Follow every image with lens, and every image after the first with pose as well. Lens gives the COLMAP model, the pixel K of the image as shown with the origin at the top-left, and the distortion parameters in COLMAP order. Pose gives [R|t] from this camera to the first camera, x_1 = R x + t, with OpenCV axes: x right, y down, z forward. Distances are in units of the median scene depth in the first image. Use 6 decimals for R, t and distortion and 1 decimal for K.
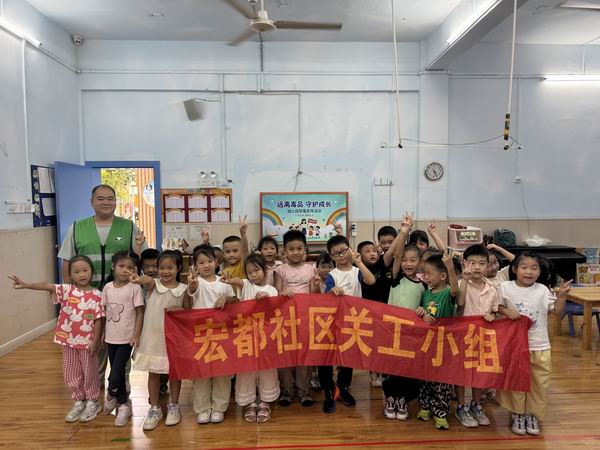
lens RADIAL K [[434.1, 0, 304.1], [0, 434.1, 227.0], [0, 0, 1]] dist [0.042532, -0.047690]
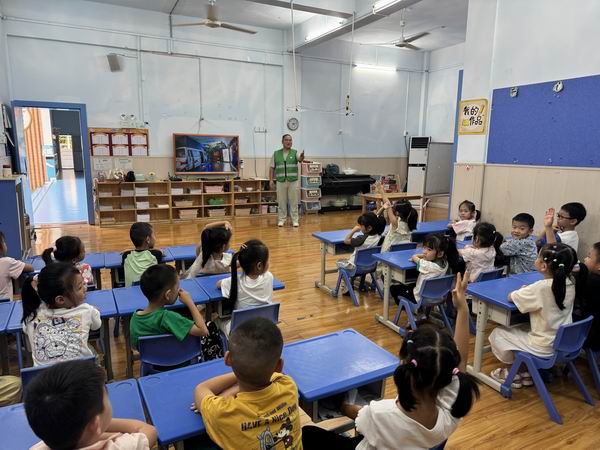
lens RADIAL K [[434.1, 0, 302.8], [0, 434.1, 228.4], [0, 0, 1]] dist [0.042532, -0.047690]
pose [[0.903109, -0.056035, 0.425739, -0.323008], [0.001482, 0.991850, 0.127401, 0.037897], [-0.429408, -0.114426, 0.895832, -0.385034]]
